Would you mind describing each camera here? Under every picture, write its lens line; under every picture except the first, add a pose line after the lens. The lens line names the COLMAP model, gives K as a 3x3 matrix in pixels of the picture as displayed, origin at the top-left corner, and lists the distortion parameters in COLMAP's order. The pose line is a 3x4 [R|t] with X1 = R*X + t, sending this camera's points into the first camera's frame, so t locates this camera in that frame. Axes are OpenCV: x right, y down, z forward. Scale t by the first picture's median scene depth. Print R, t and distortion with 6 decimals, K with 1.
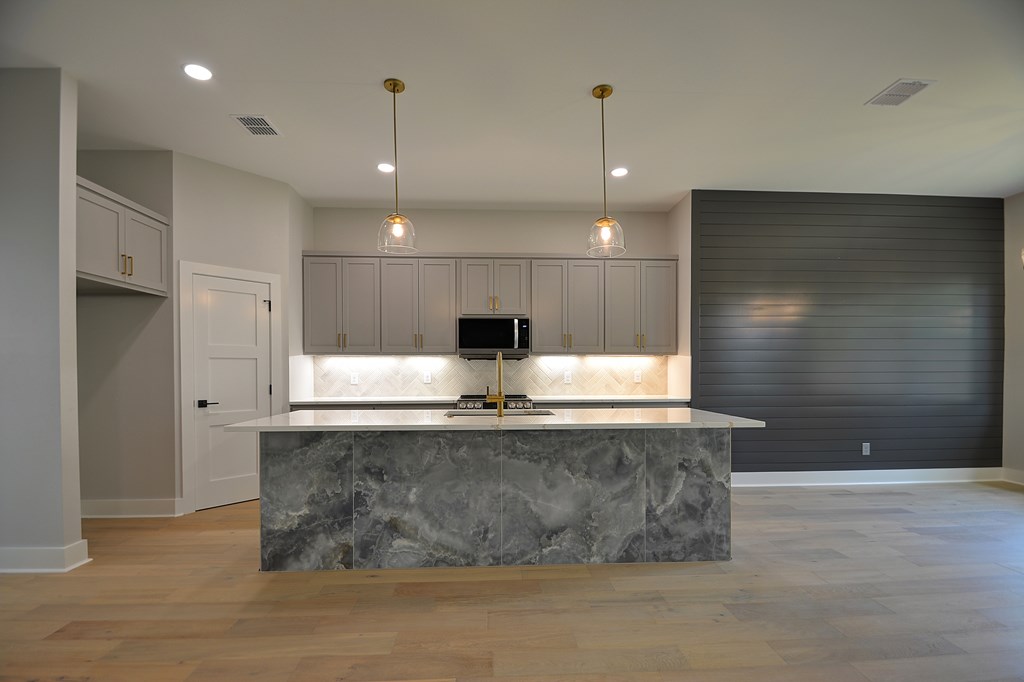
lens RADIAL K [[458.3, 0, 513.1], [0, 458.3, 376.3], [0, 0, 1]] dist [0.004706, -0.010680]
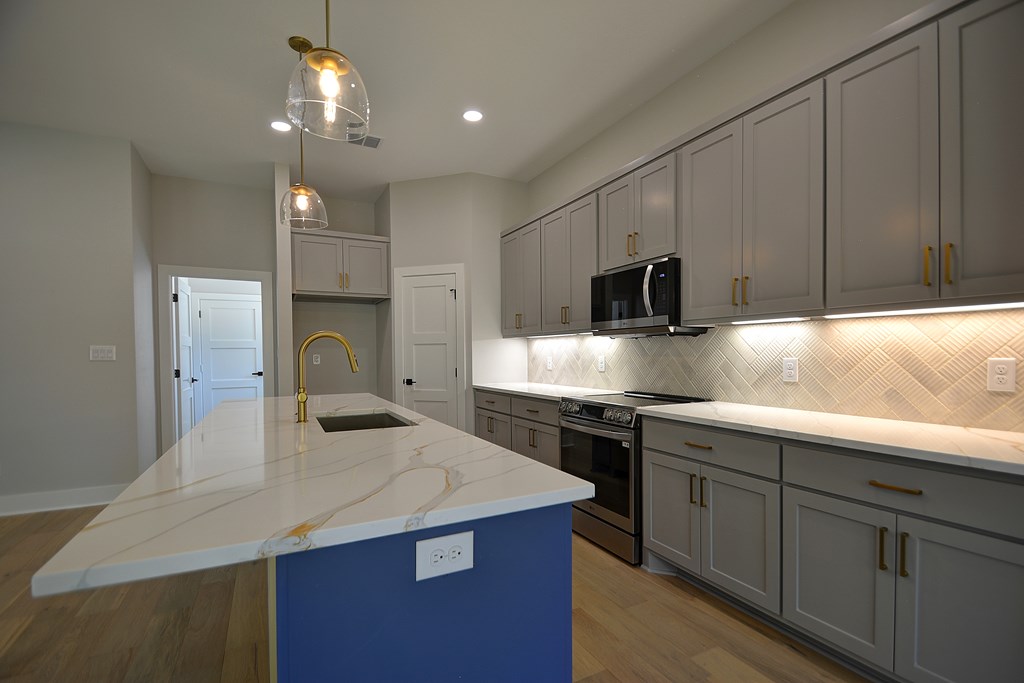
lens RADIAL K [[470.0, 0, 535.3], [0, 470.0, 362.7], [0, 0, 1]] dist [-0.001049, -0.012953]
pose [[0.416411, 0.017185, -0.909014, 0.806375], [-0.006820, 0.999852, 0.015778, -0.018024], [0.909151, -0.000371, 0.416467, 1.050471]]
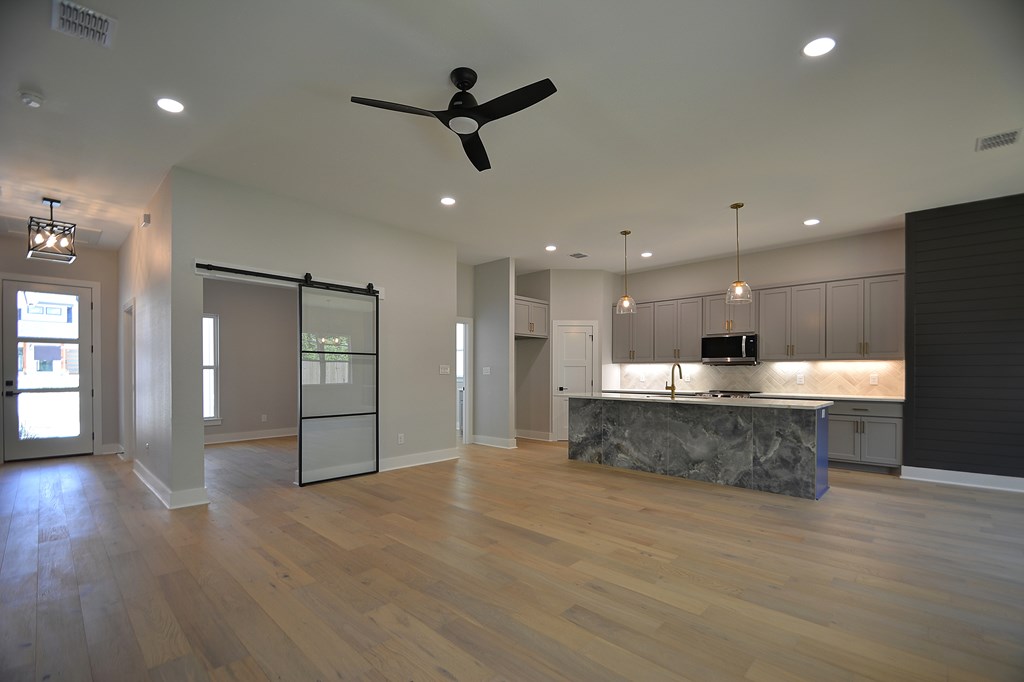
lens RADIAL K [[458.3, 0, 513.1], [0, 458.3, 376.3], [0, 0, 1]] dist [0.004706, -0.010680]
pose [[0.688648, 0.008722, -0.725043, 0.886604], [-0.012165, 0.999926, 0.000474, 0.007458], [0.724994, 0.008494, 0.688703, -0.762808]]
